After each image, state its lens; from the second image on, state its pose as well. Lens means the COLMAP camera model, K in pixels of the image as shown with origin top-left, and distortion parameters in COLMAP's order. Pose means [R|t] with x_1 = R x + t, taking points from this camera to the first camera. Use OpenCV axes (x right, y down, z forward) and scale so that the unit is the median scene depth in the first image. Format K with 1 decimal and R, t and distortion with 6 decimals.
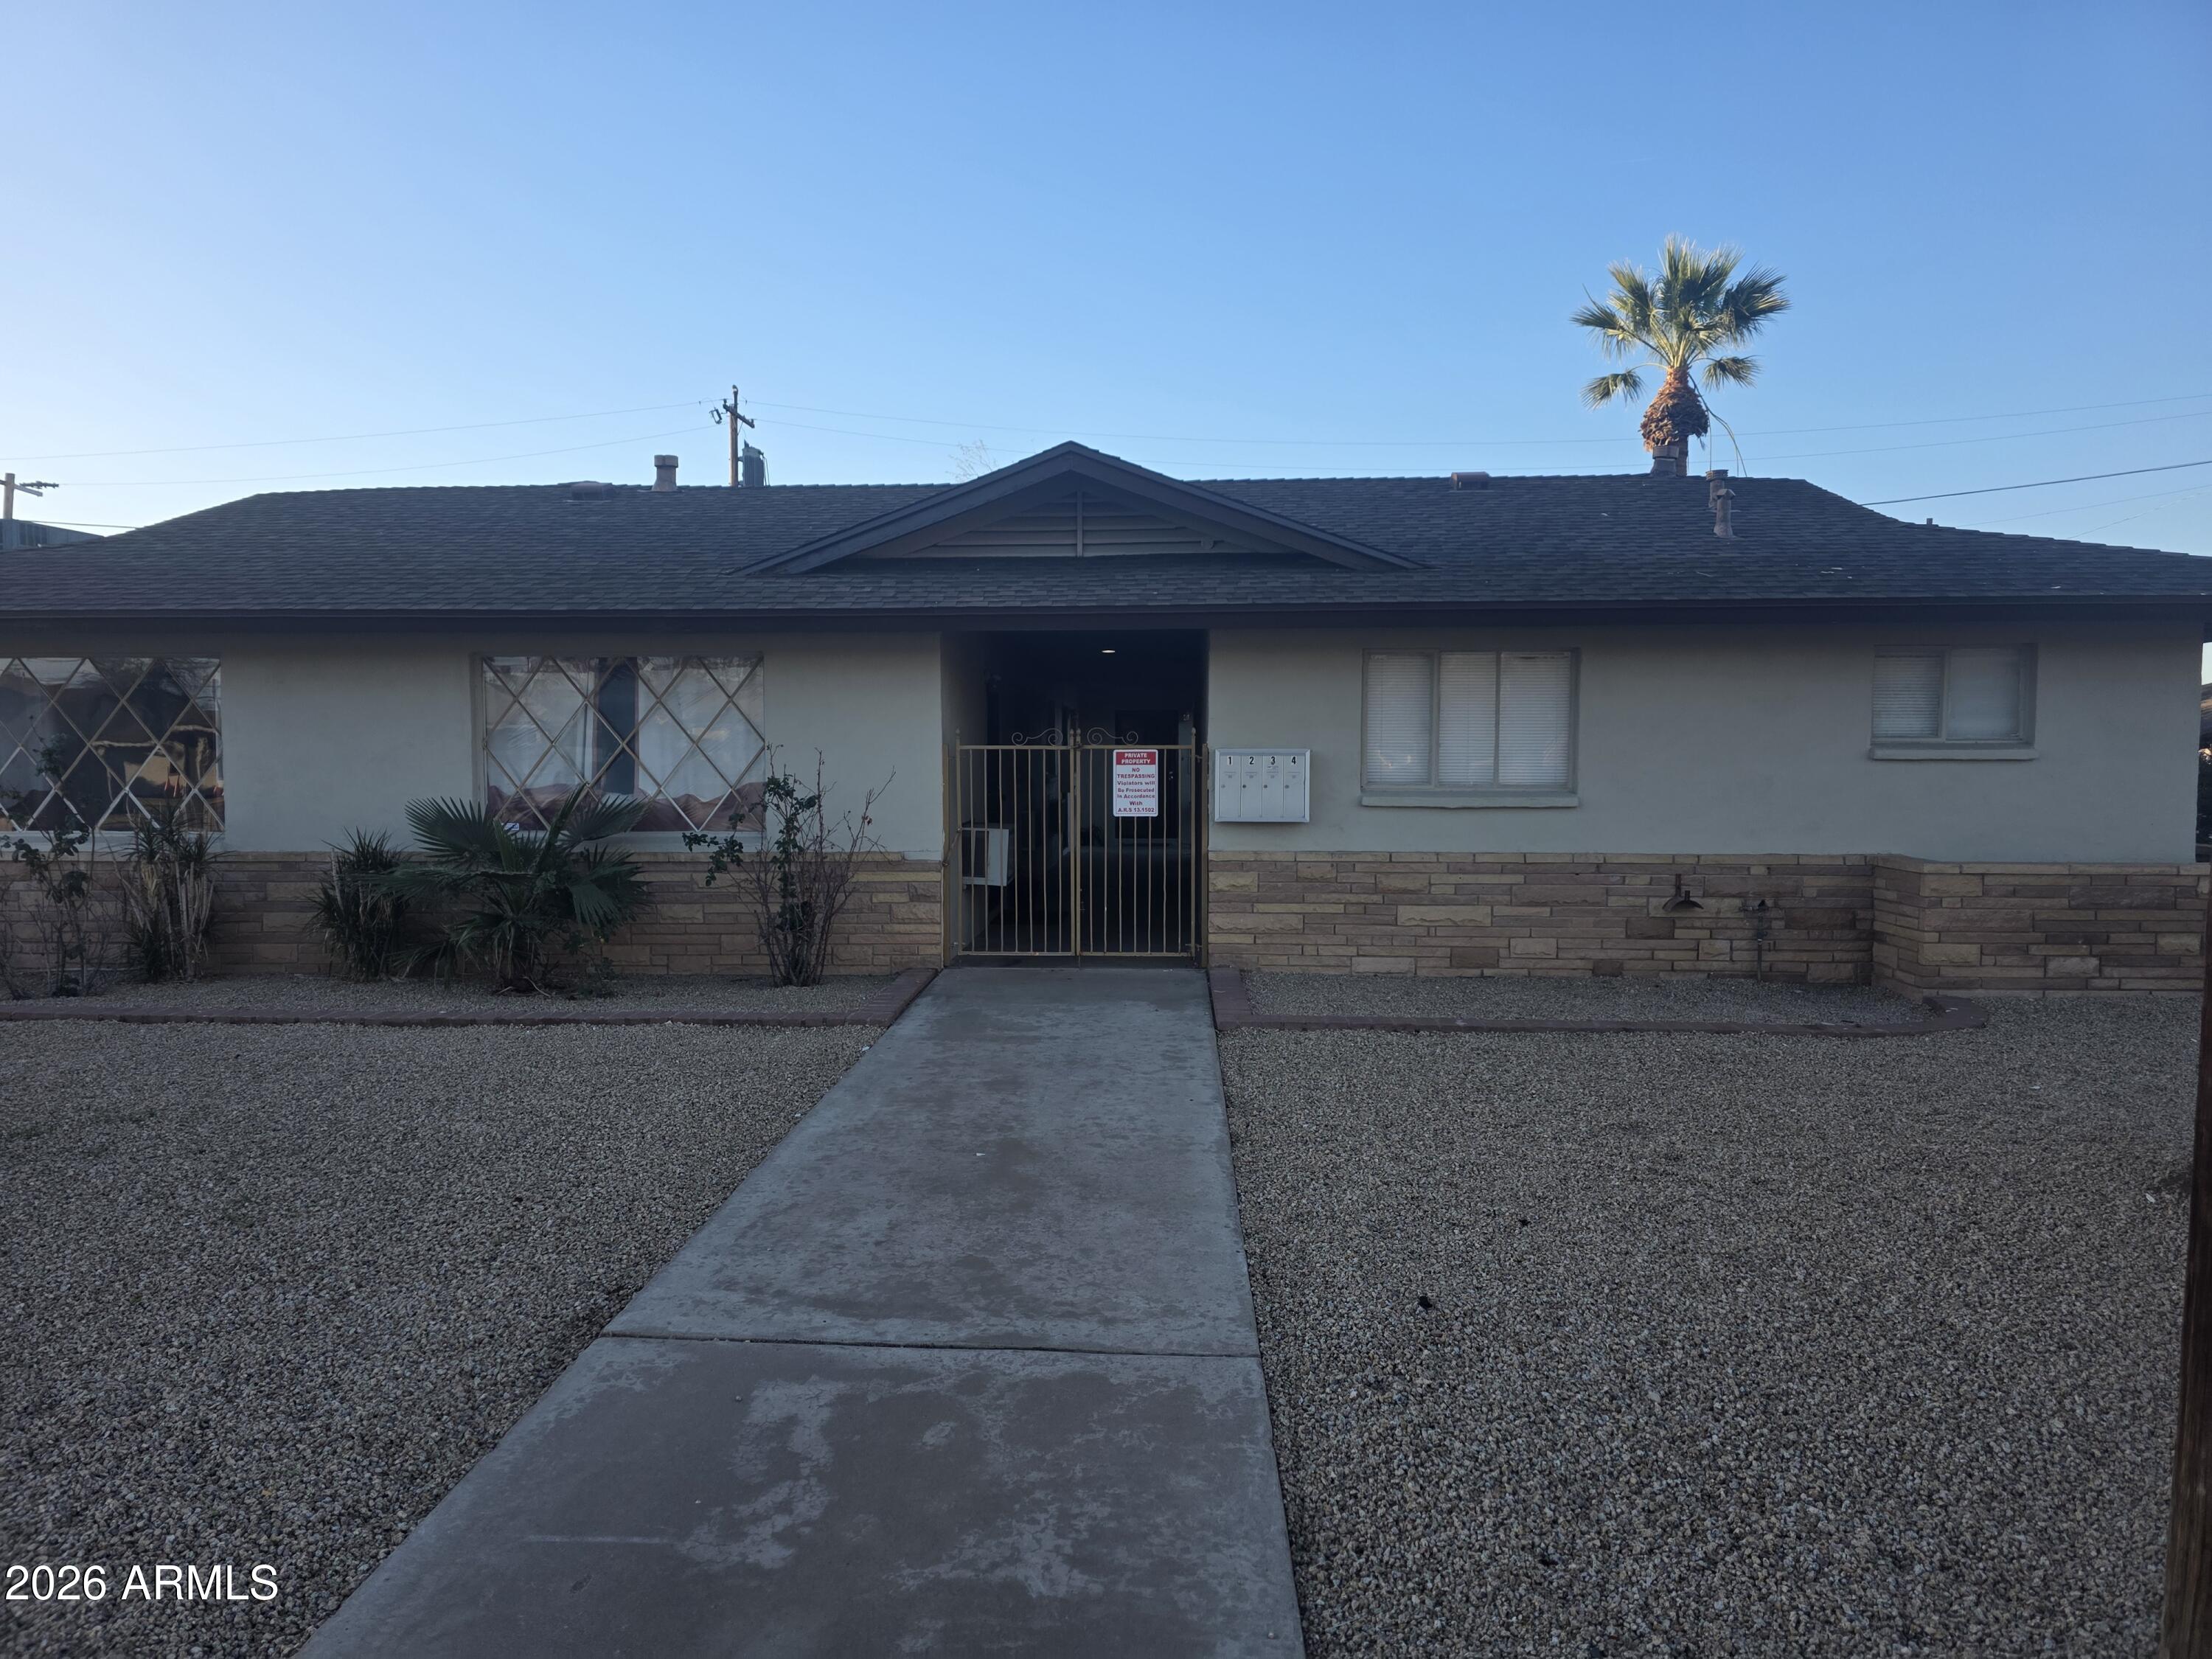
lens RADIAL K [[1532.7, 0, 1153.4], [0, 1532.7, 831.6], [0, 0, 1]] dist [0.105596, -0.094246]
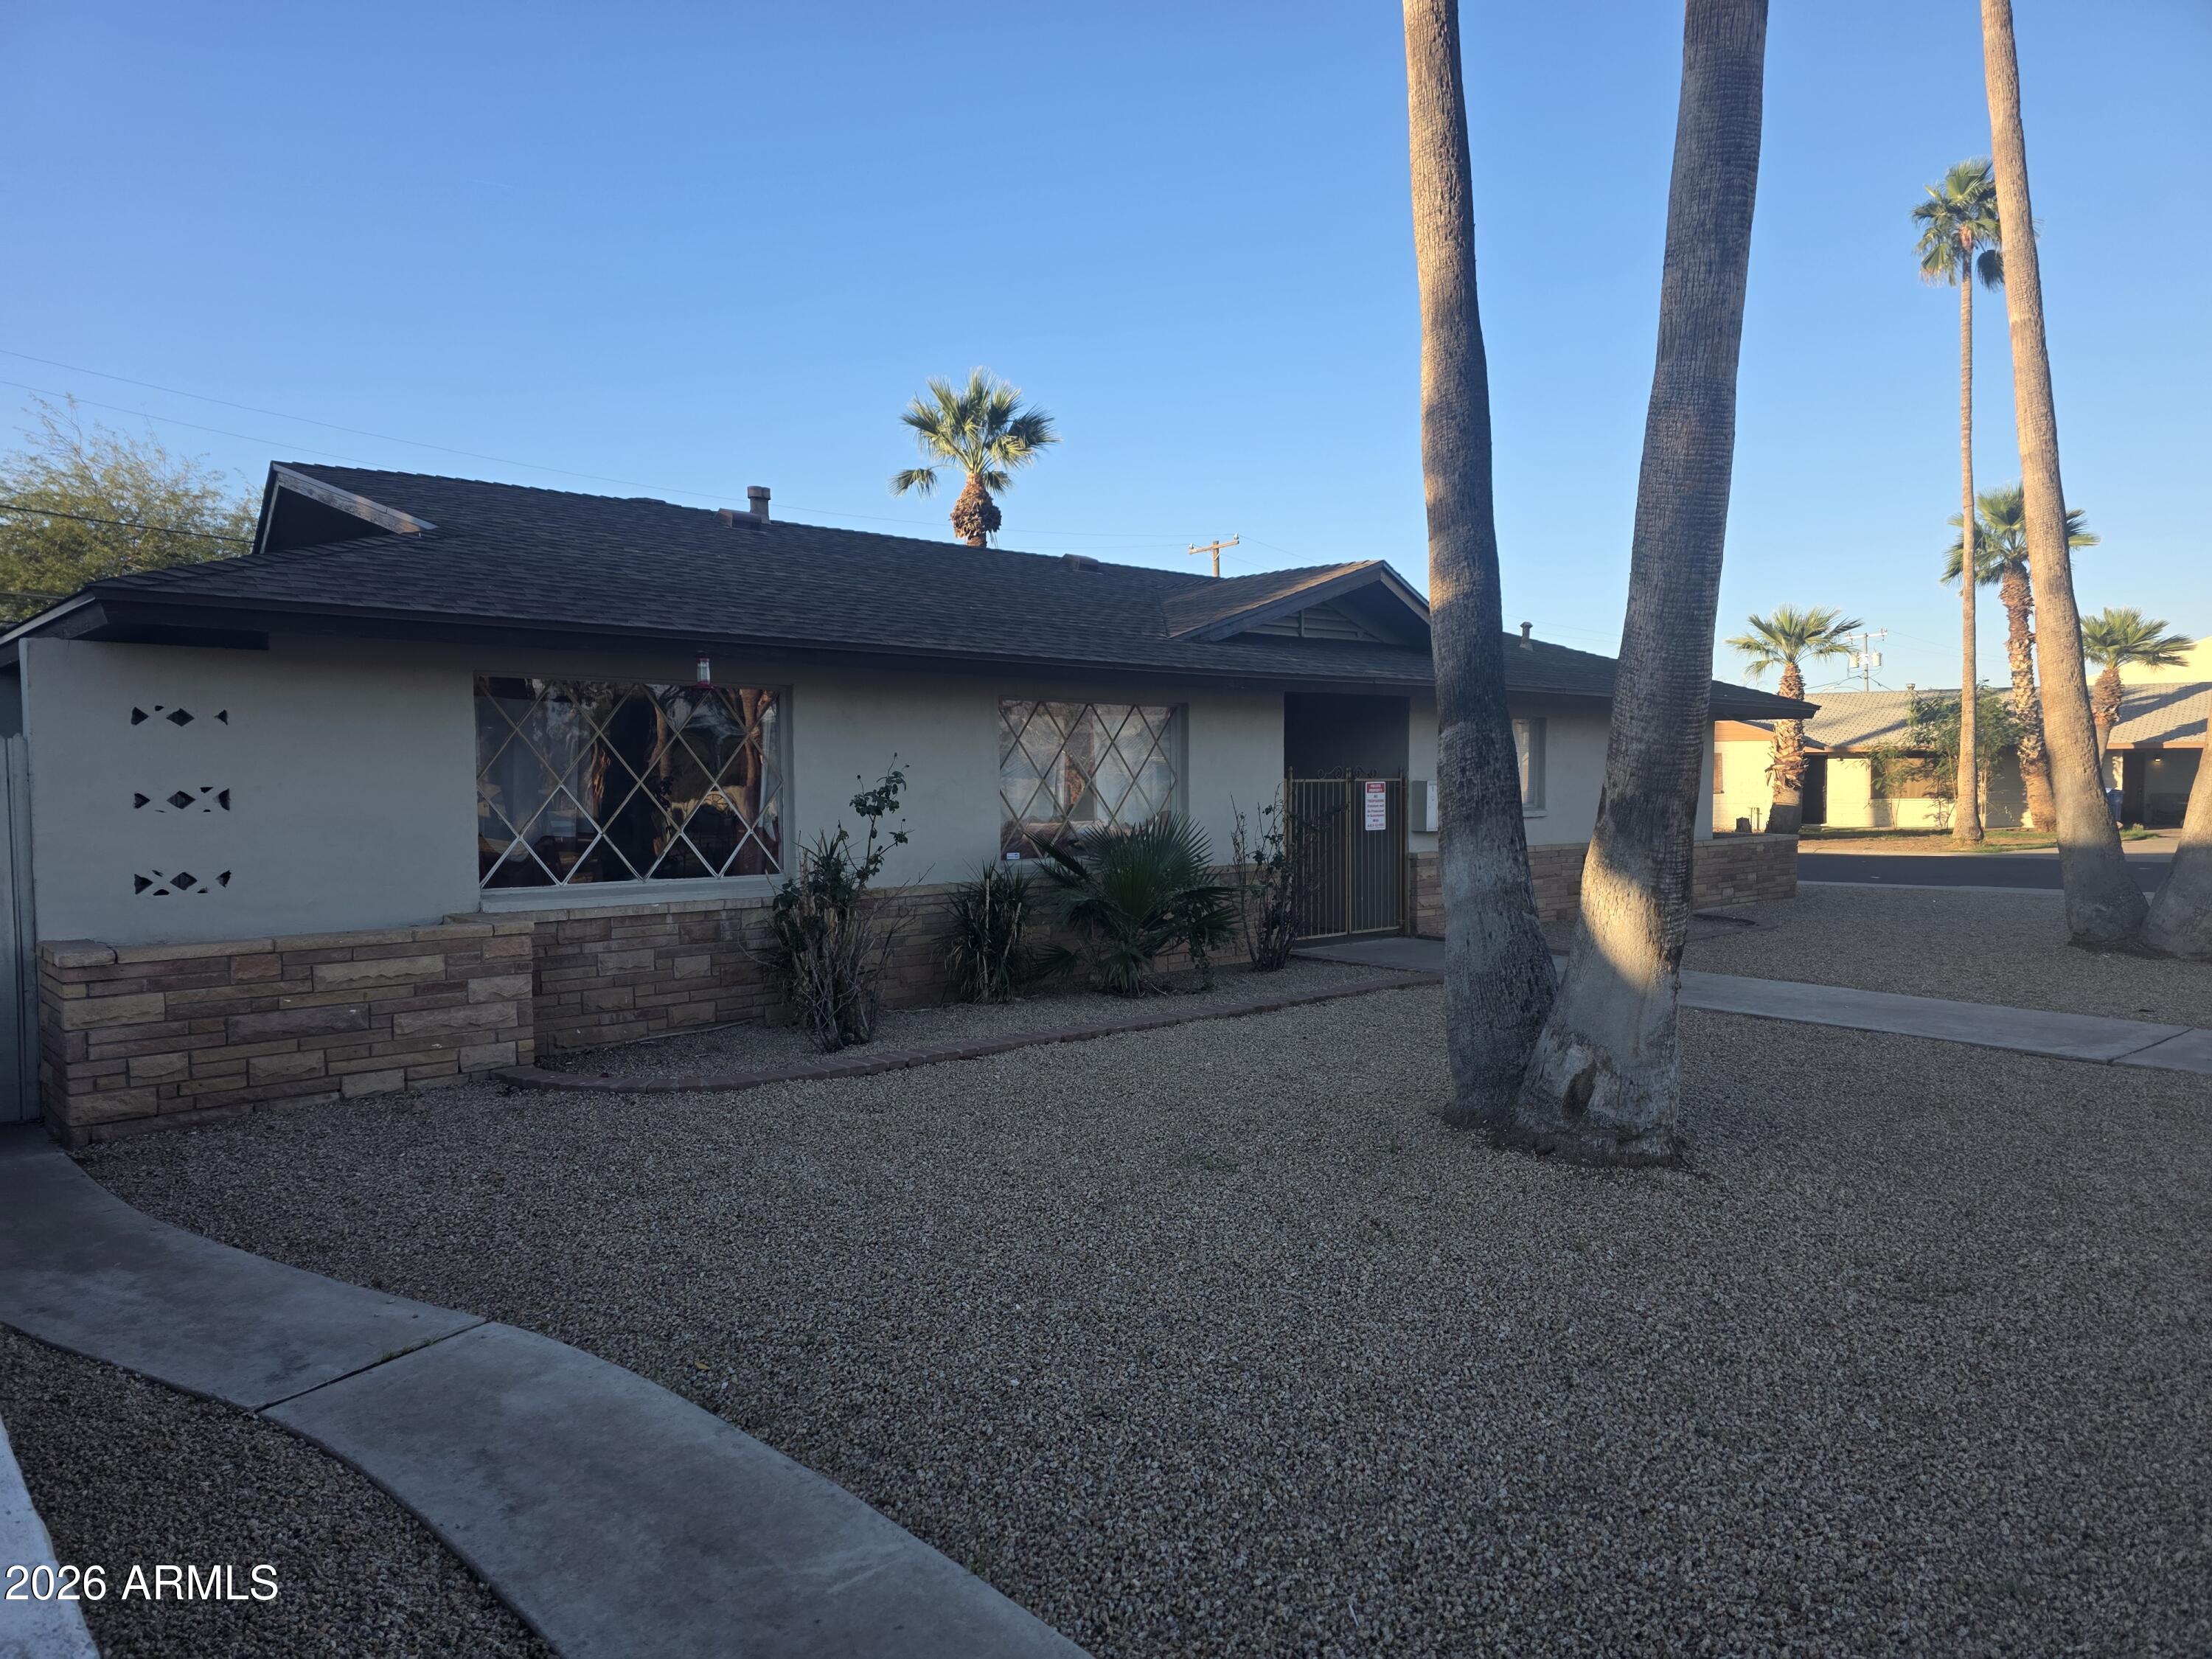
lens RADIAL K [[1532.7, 0, 1153.4], [0, 1532.7, 831.6], [0, 0, 1]] dist [0.105596, -0.094246]
pose [[0.673203, -0.027345, 0.738952, -1.044022], [0.045618, 0.998948, -0.004593, -0.010343], [-0.738049, 0.036802, 0.673742, 0.198397]]
